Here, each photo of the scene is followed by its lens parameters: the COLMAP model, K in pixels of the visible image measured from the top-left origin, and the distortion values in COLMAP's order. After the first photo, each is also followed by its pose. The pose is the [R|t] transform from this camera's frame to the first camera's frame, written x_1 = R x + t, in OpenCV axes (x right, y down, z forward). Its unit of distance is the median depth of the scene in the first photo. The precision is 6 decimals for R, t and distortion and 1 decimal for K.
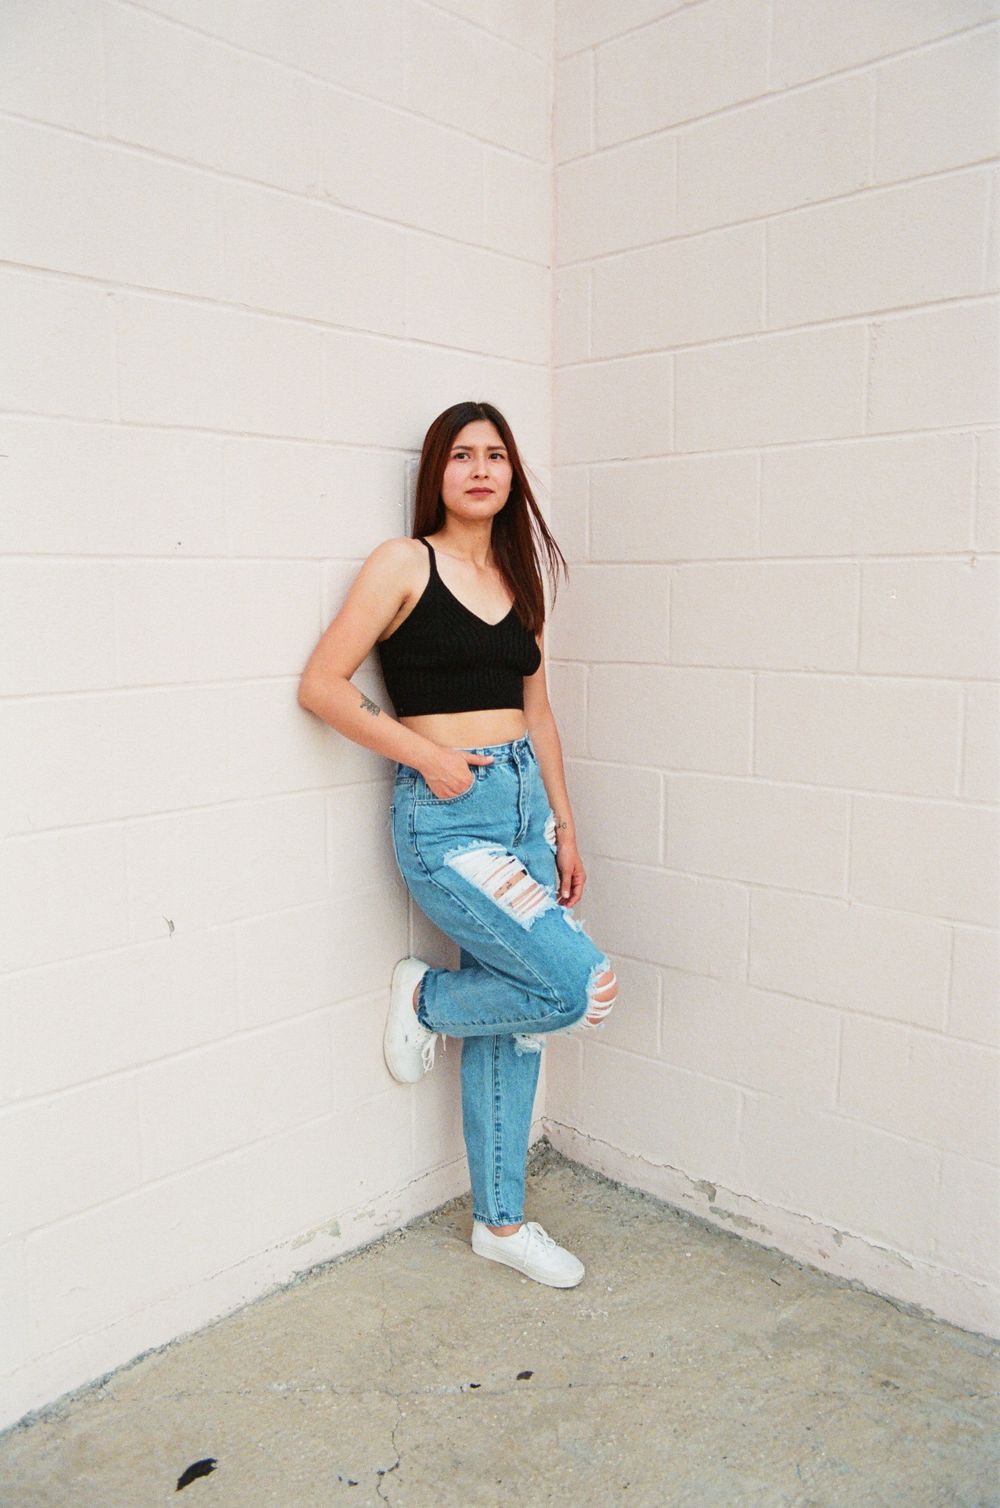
lens RADIAL K [[1264.7, 0, 495.9], [0, 1264.7, 765.0], [0, 0, 1]] dist [-0.089656, 0.118431]
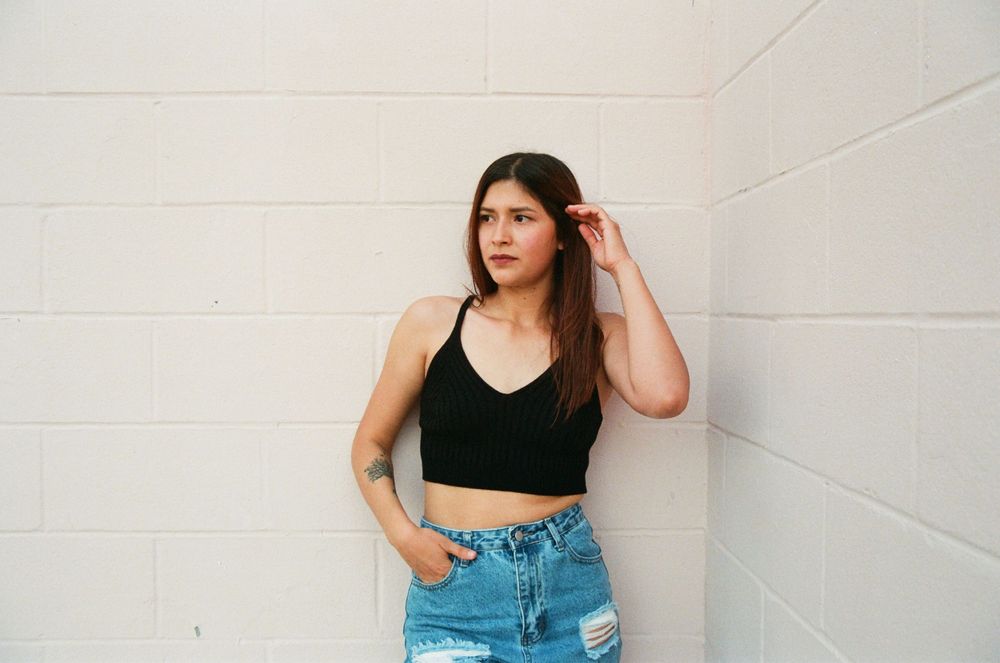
lens RADIAL K [[840.3, 0, 498.4], [0, 840.3, 302.1], [0, 0, 1]] dist [-0.093517, 0.113753]
pose [[0.692939, 0.000281, -0.720996, 0.412075], [-0.101229, 0.990132, -0.096904, -0.110204], [0.713855, 0.140134, 0.686130, 0.565484]]
